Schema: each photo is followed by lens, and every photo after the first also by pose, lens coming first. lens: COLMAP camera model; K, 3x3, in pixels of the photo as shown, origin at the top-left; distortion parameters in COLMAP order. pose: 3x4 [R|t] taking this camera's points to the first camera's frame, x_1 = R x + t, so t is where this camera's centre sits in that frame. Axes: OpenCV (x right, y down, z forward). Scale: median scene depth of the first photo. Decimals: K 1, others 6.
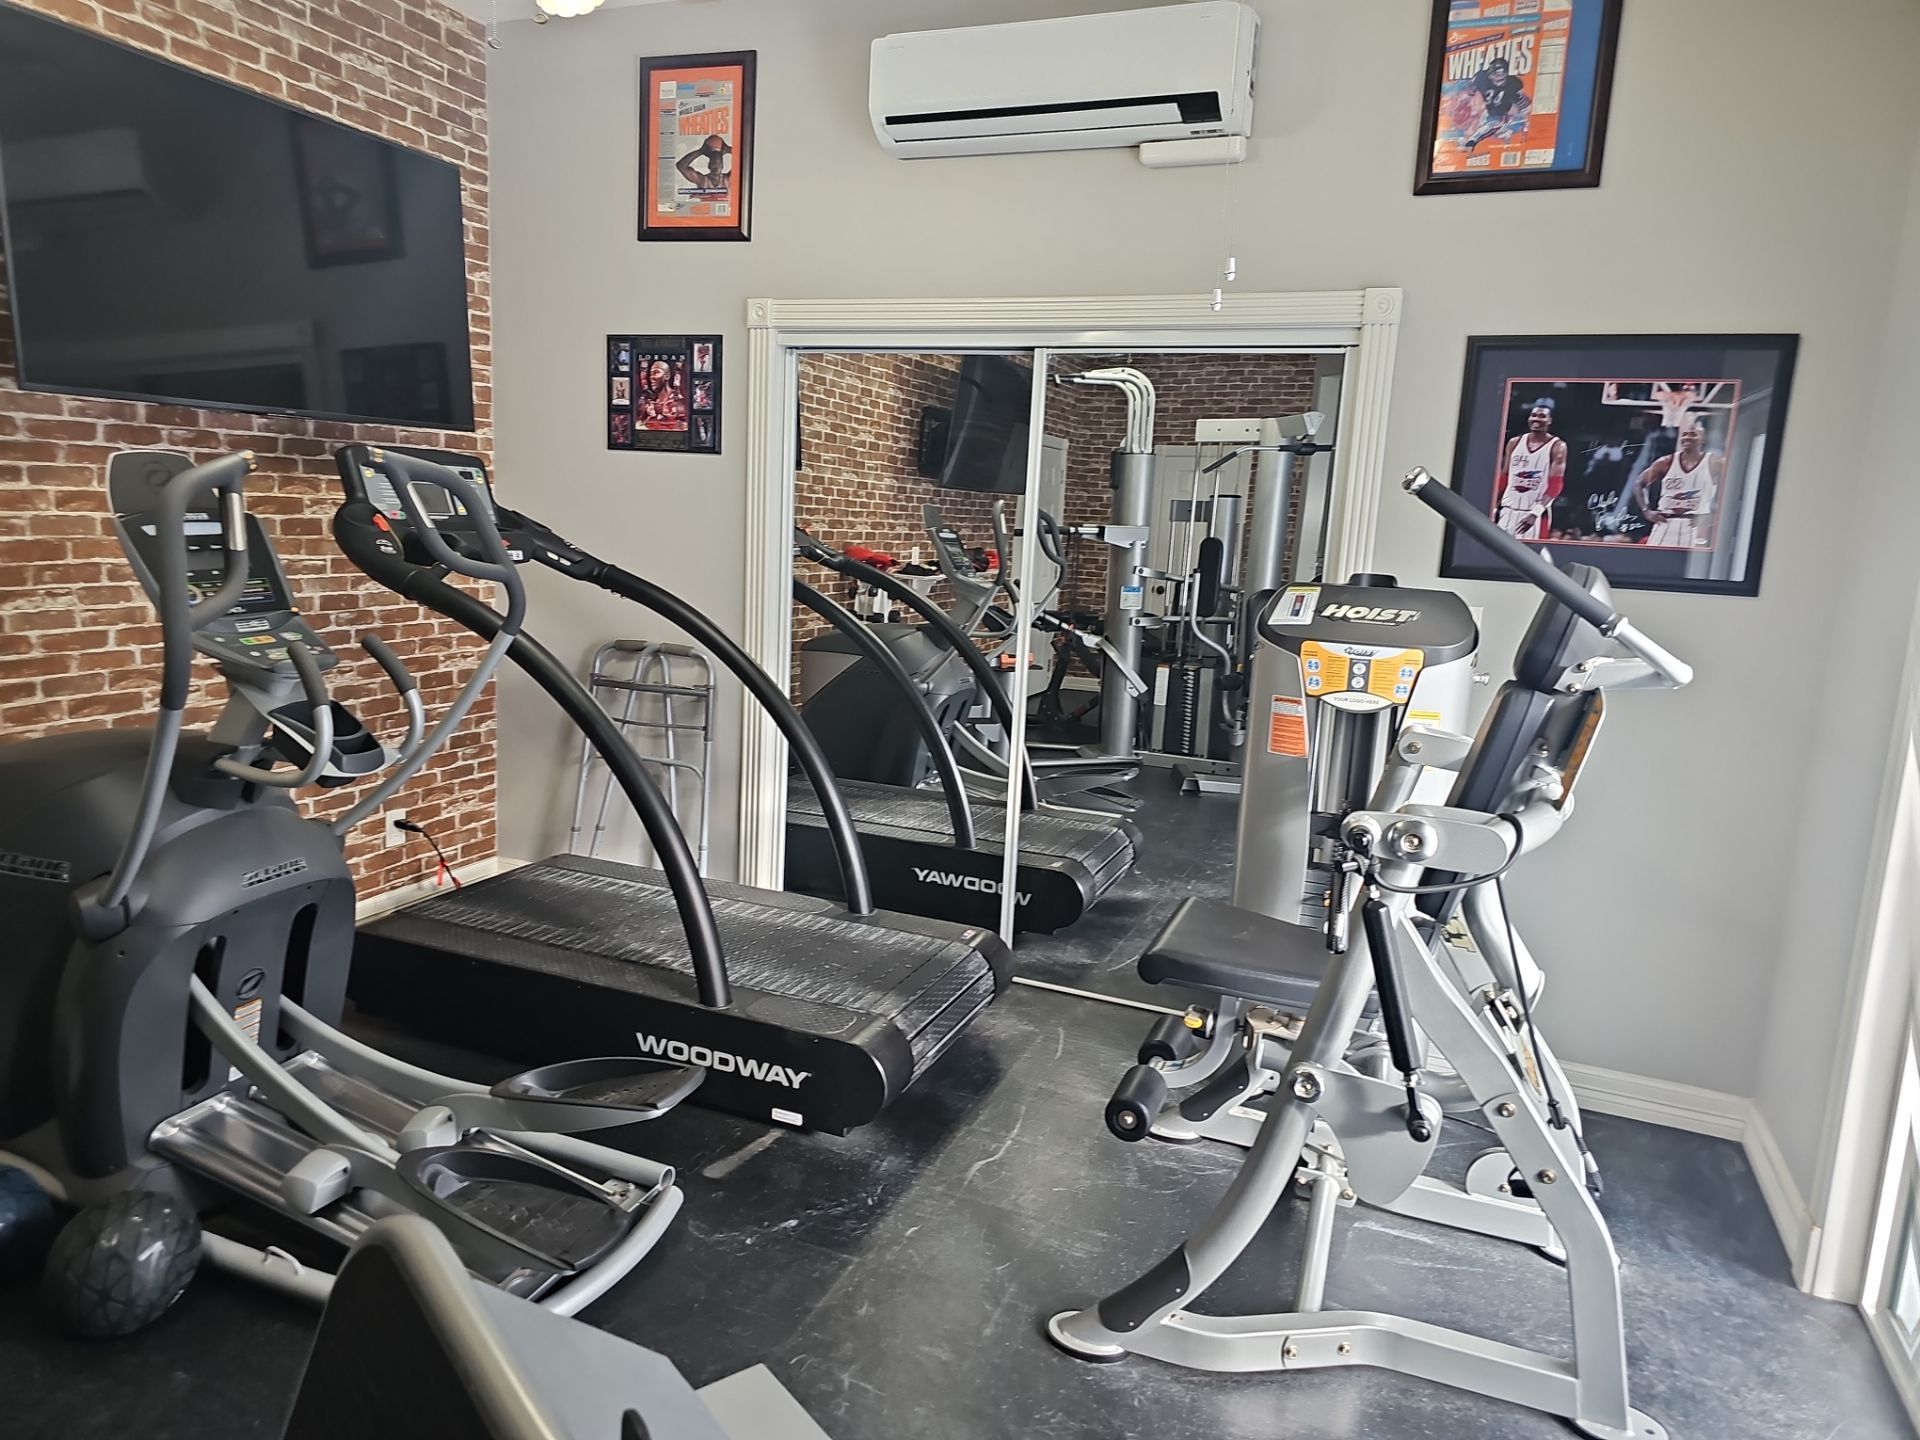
lens RADIAL K [[1251.1, 0, 955.1], [0, 1251.1, 746.6], [0, 0, 1]] dist [0.038702, -0.028139]
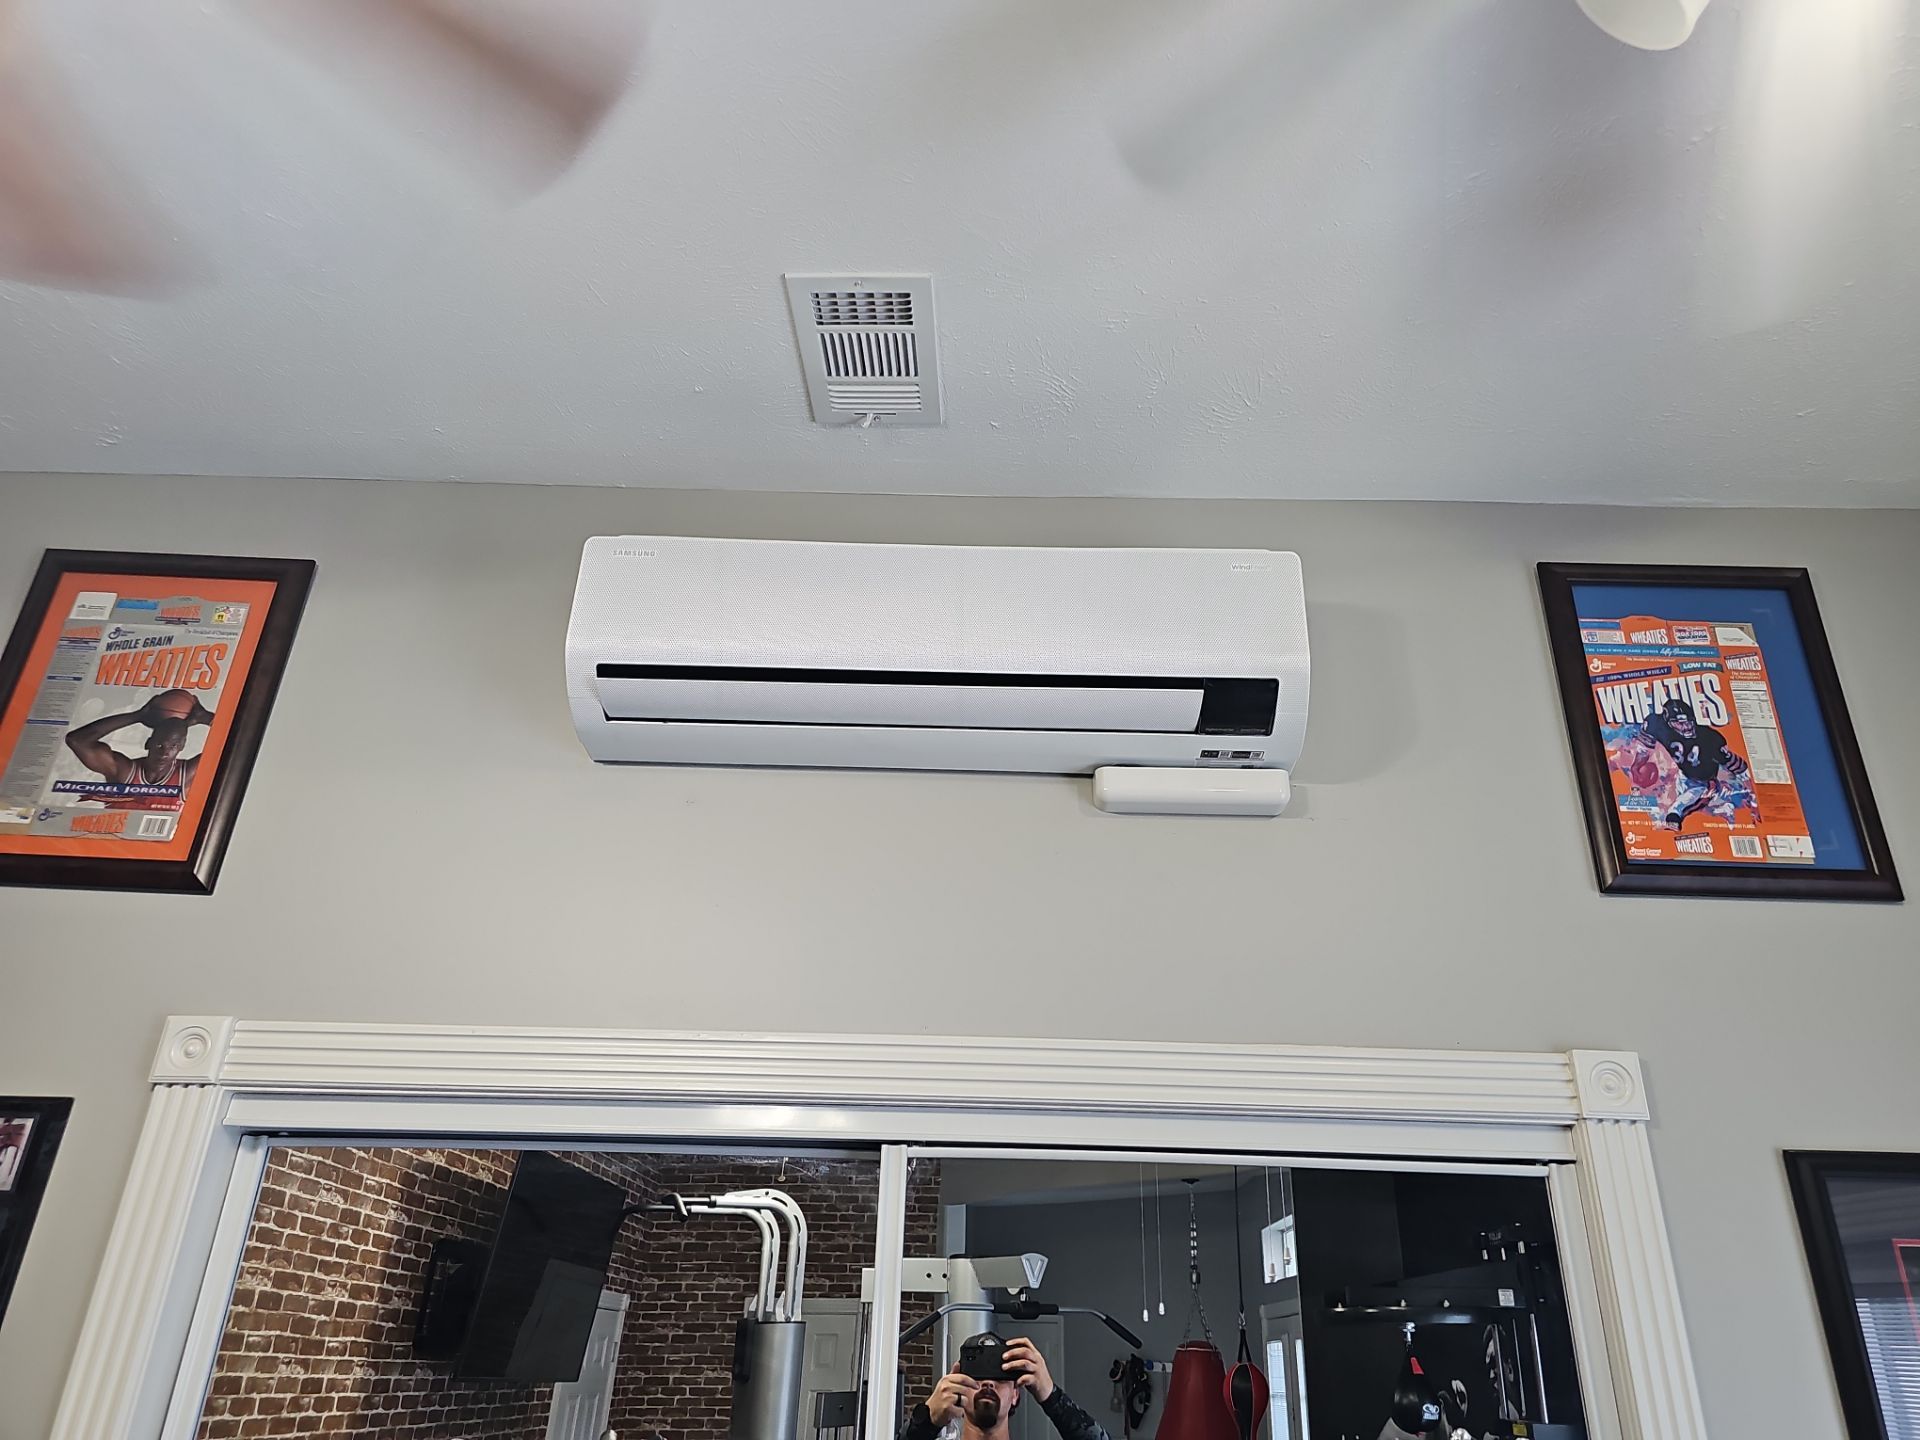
lens RADIAL K [[1251.1, 0, 955.1], [0, 1251.1, 746.6], [0, 0, 1]] dist [0.038702, -0.028139]
pose [[0.925505, 0.139772, 0.352002, -0.086130], [0.092043, 0.818539, -0.567029, -0.171841], [-0.367382, 0.557187, 0.744697, 0.559858]]
